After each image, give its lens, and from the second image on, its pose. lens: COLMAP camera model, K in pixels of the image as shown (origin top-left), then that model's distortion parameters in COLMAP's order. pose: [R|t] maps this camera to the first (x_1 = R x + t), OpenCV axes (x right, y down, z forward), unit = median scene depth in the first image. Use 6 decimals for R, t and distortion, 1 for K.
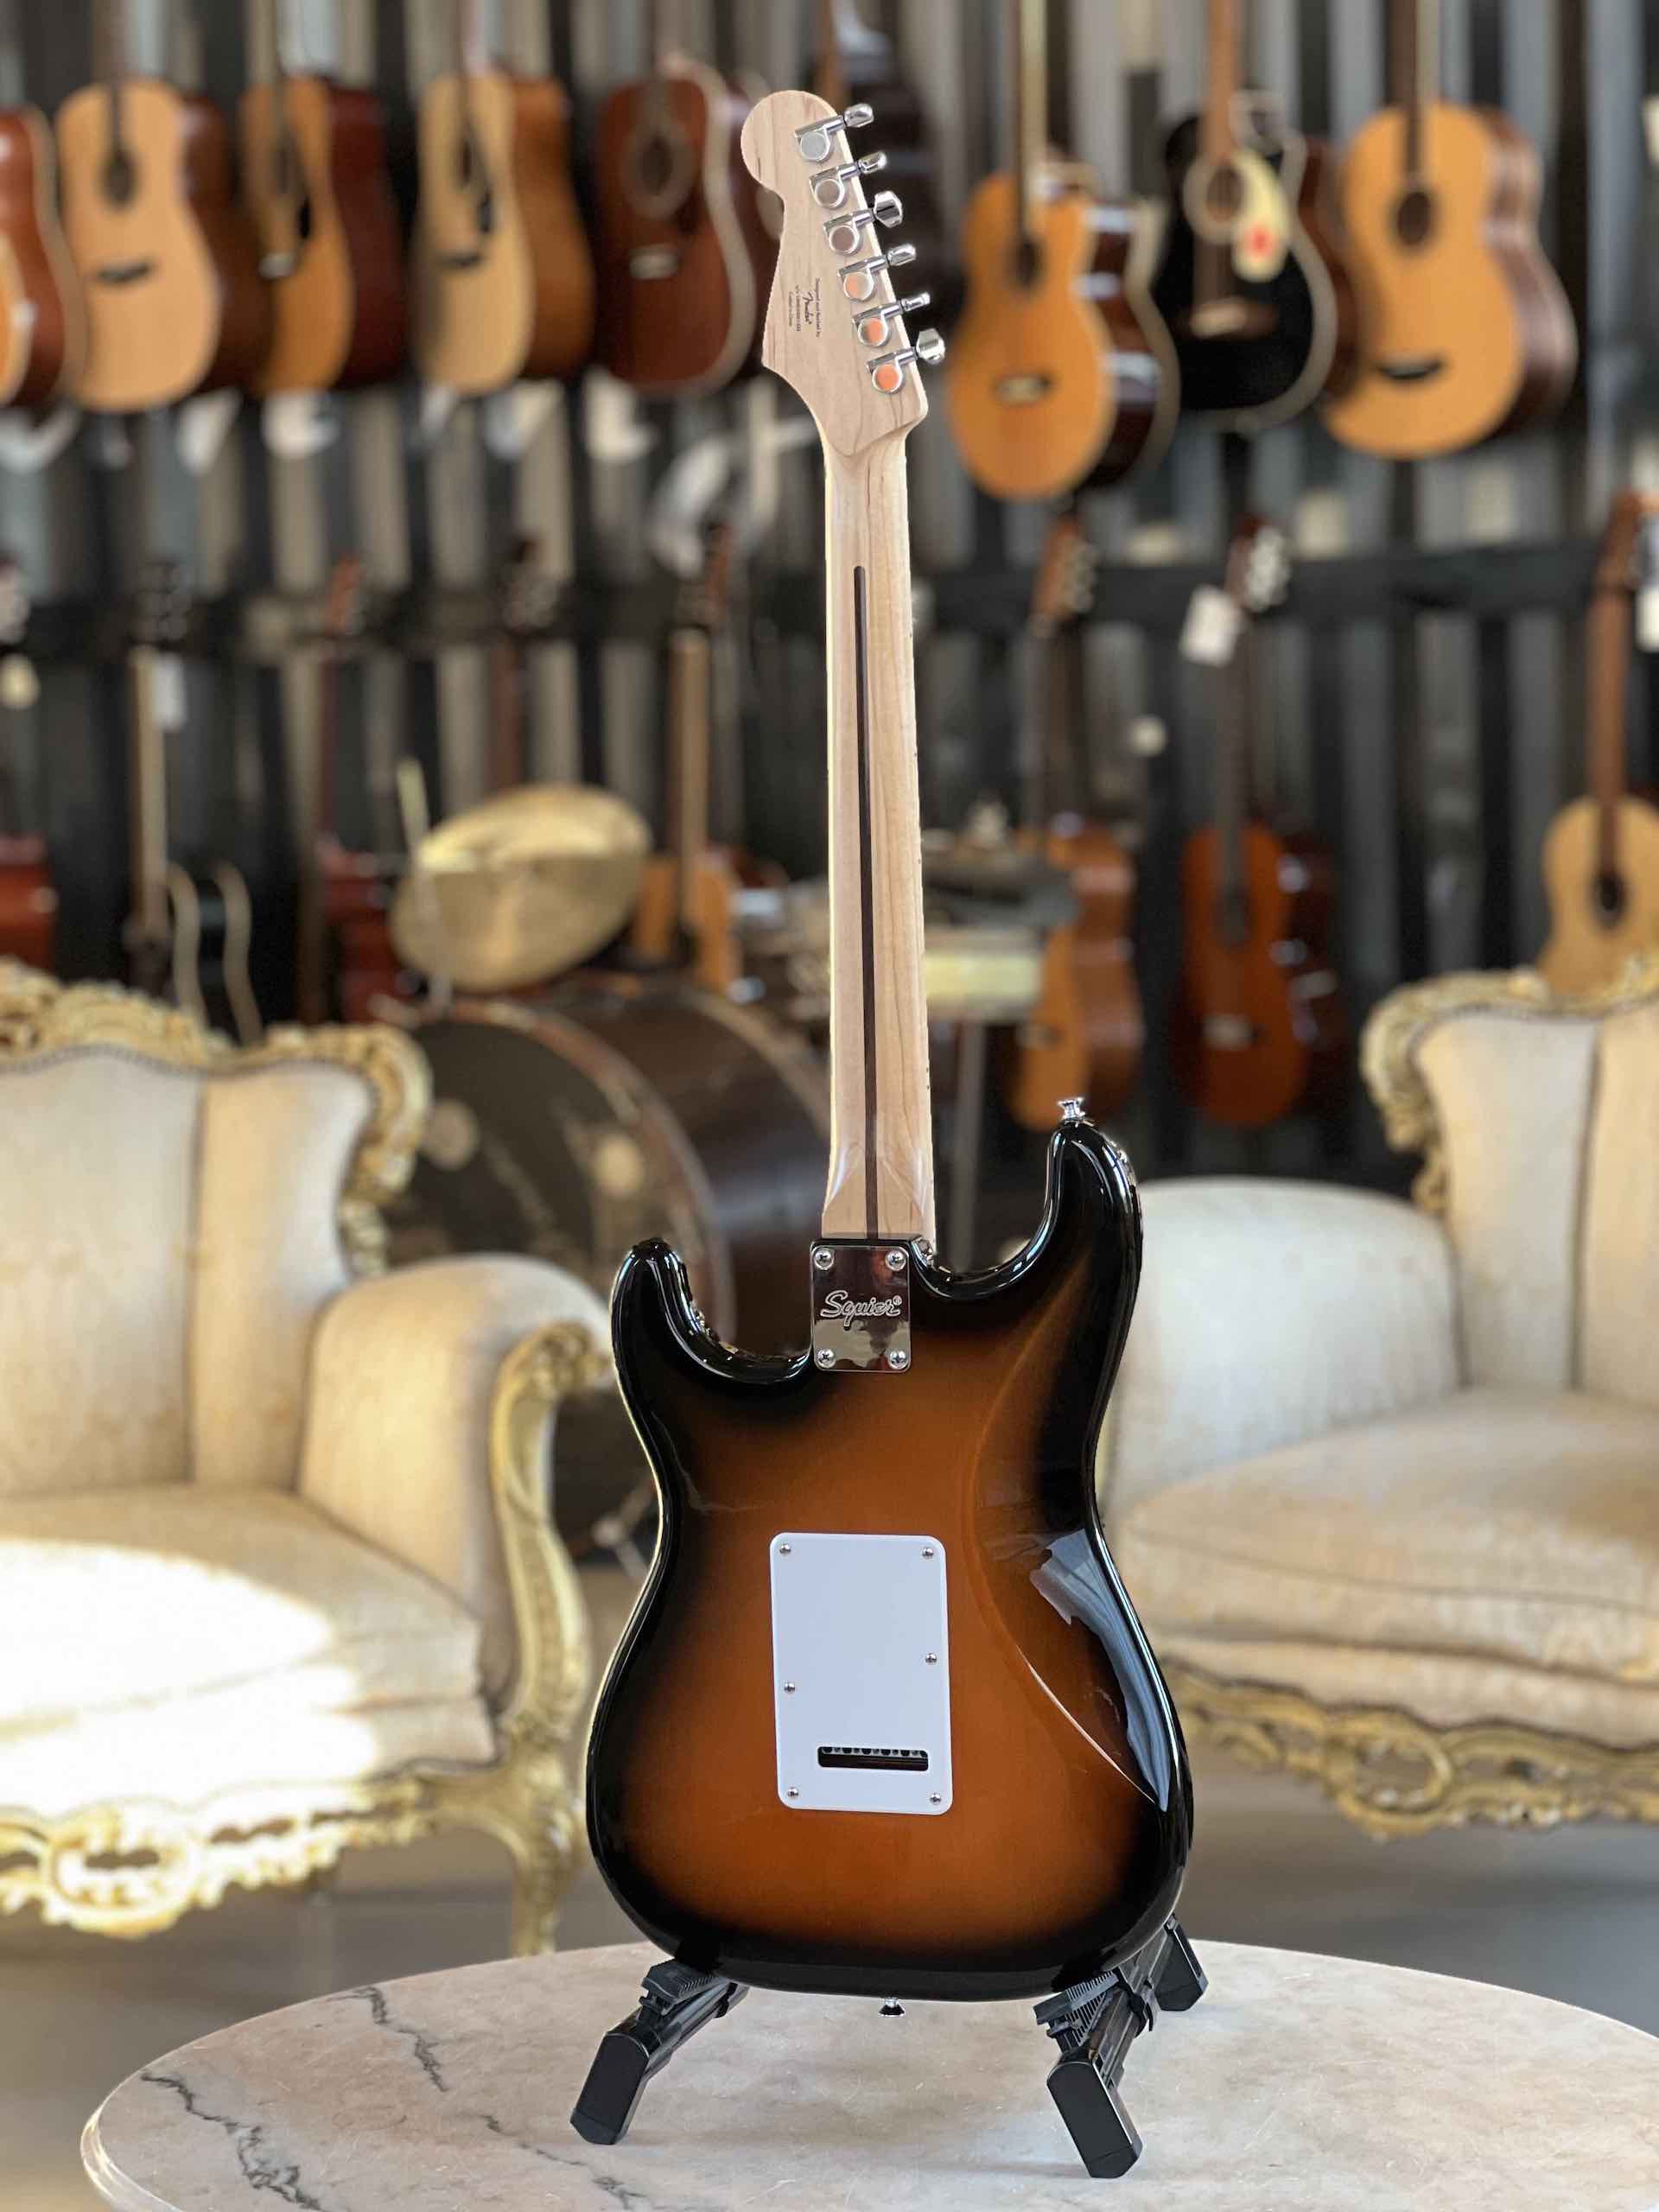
lens RADIAL K [[4932.5, 0, 829.5], [0, 4932.5, 1106.0], [0, 0, 1]] dist [-0.543570, 14.485993]
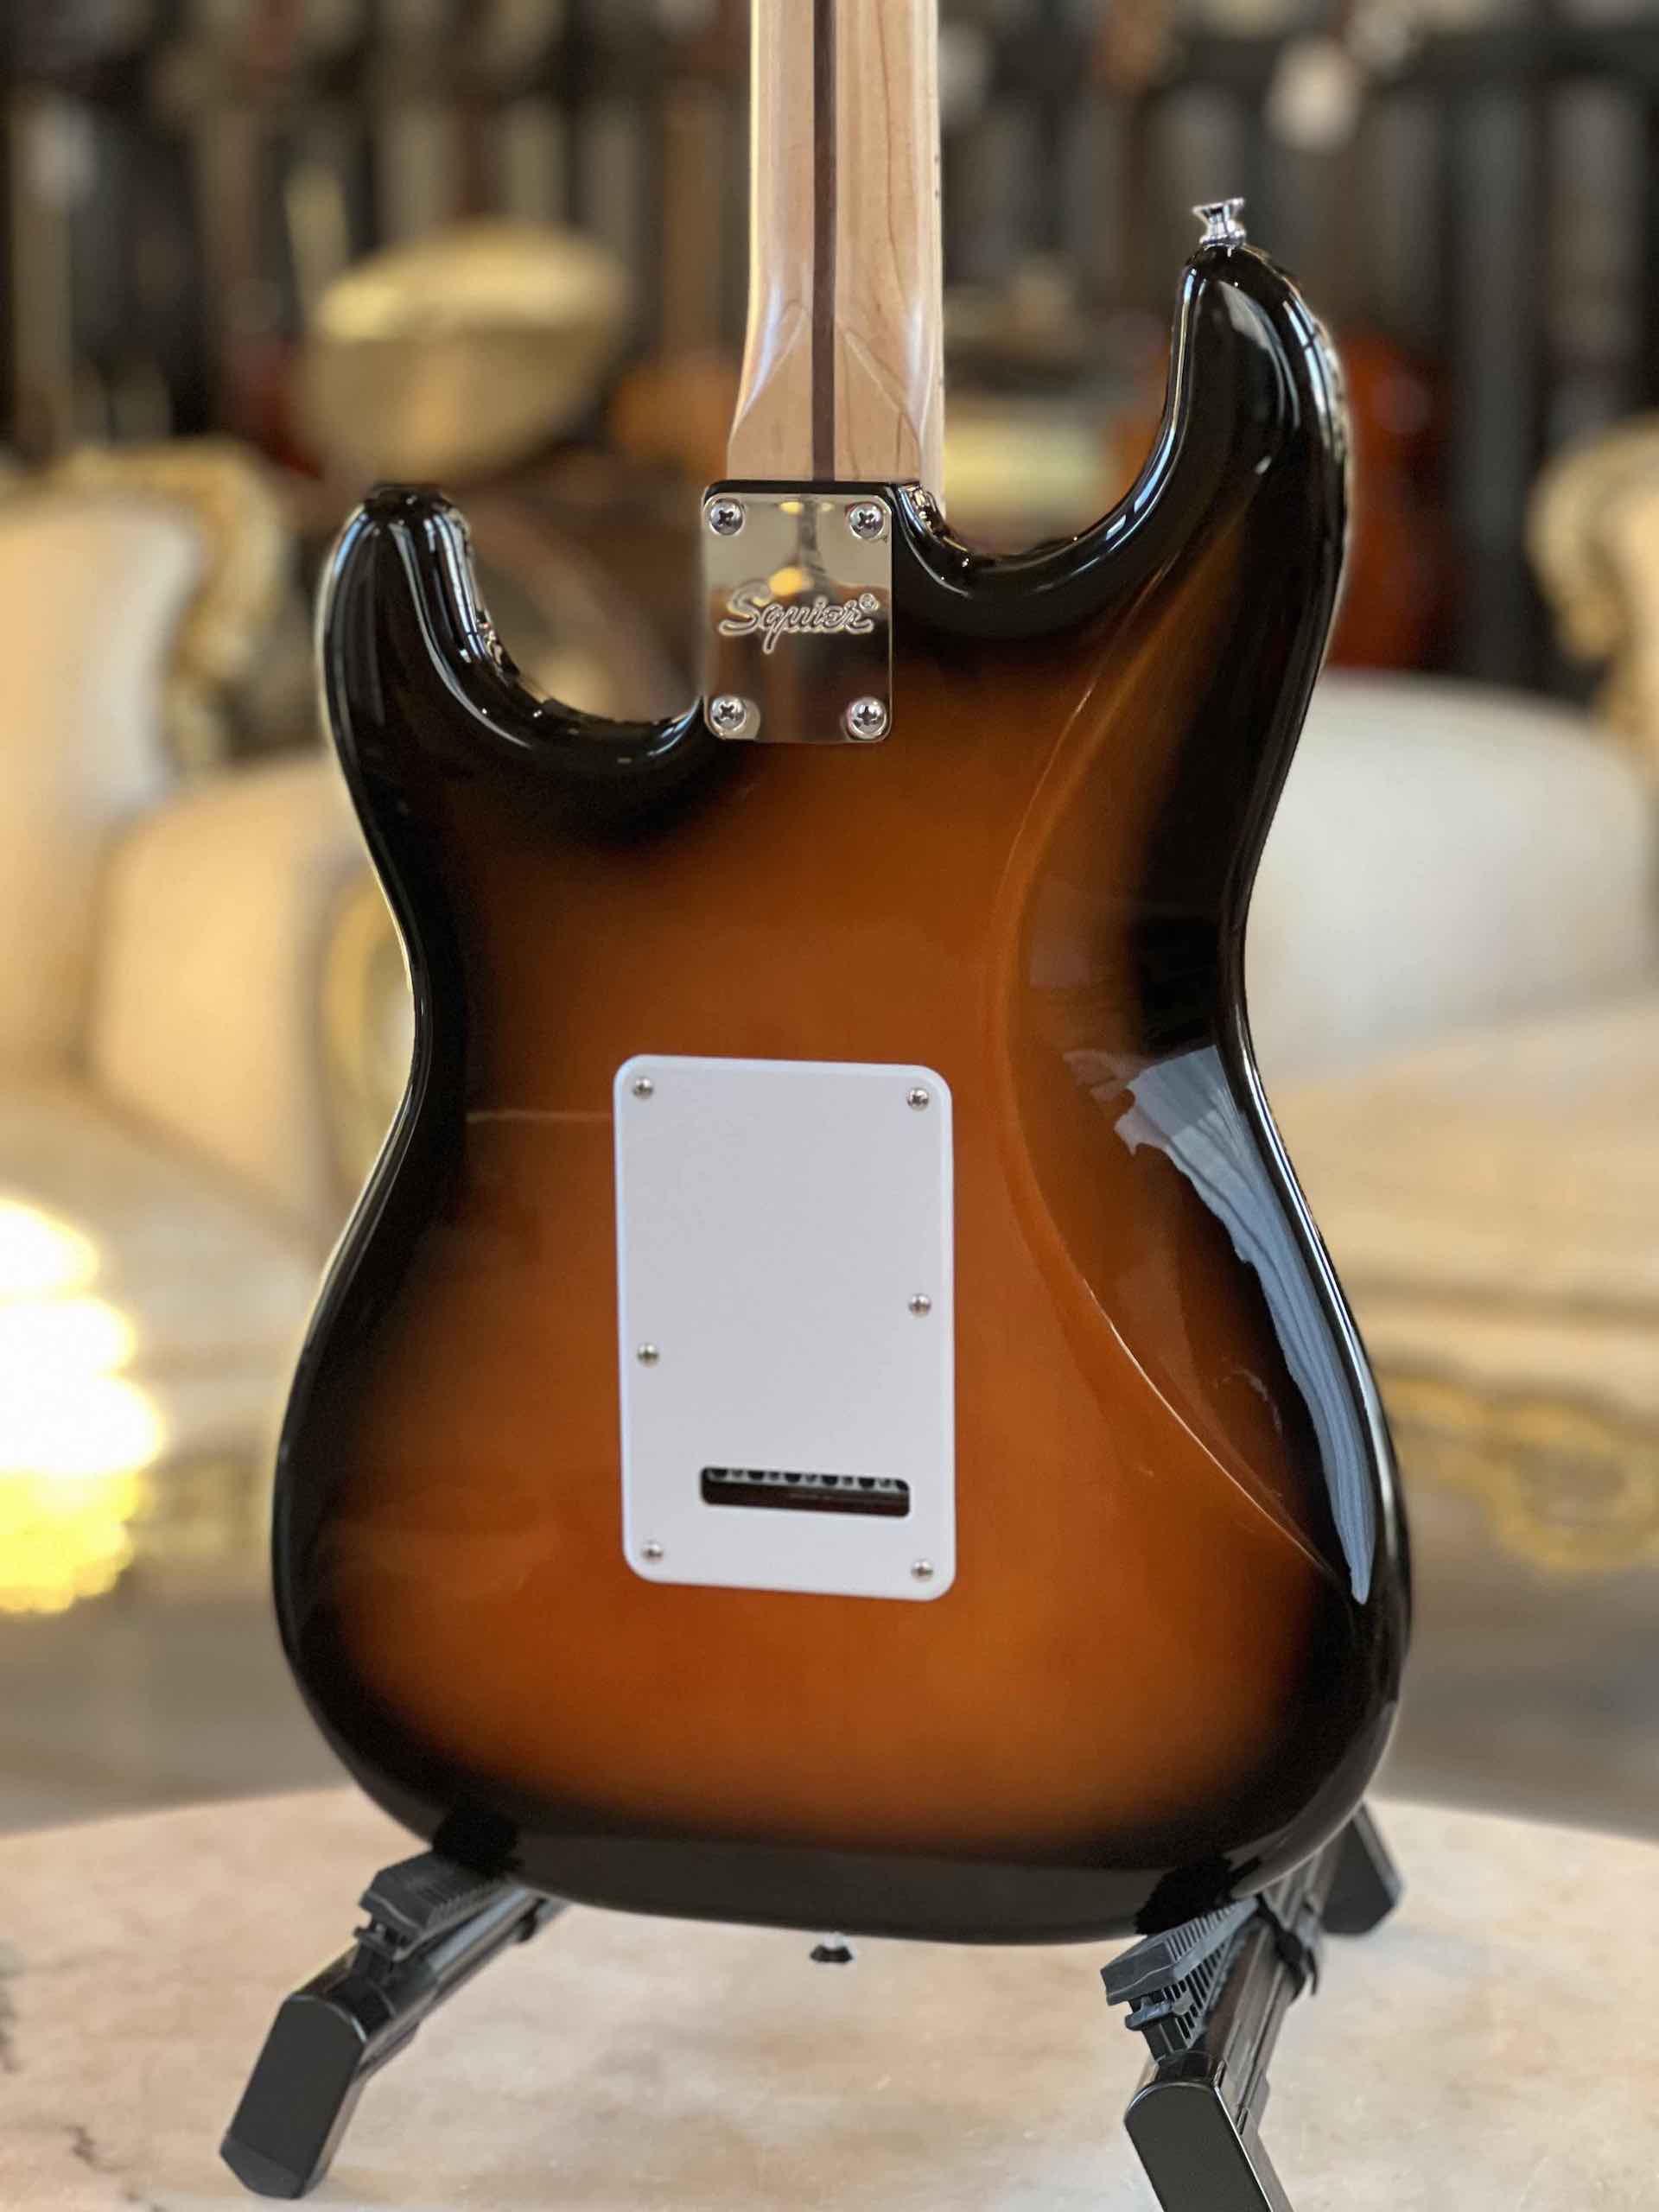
lens RADIAL K [[4932.5, 0, 829.5], [0, 4932.5, 1106.0], [0, 0, 1]] dist [-0.543570, 14.485993]
pose [[0.999759, 0.021074, -0.006147, 0.013694], [-0.020609, 0.997482, 0.067861, 0.055638], [0.007562, -0.067718, 0.997676, 0.473928]]
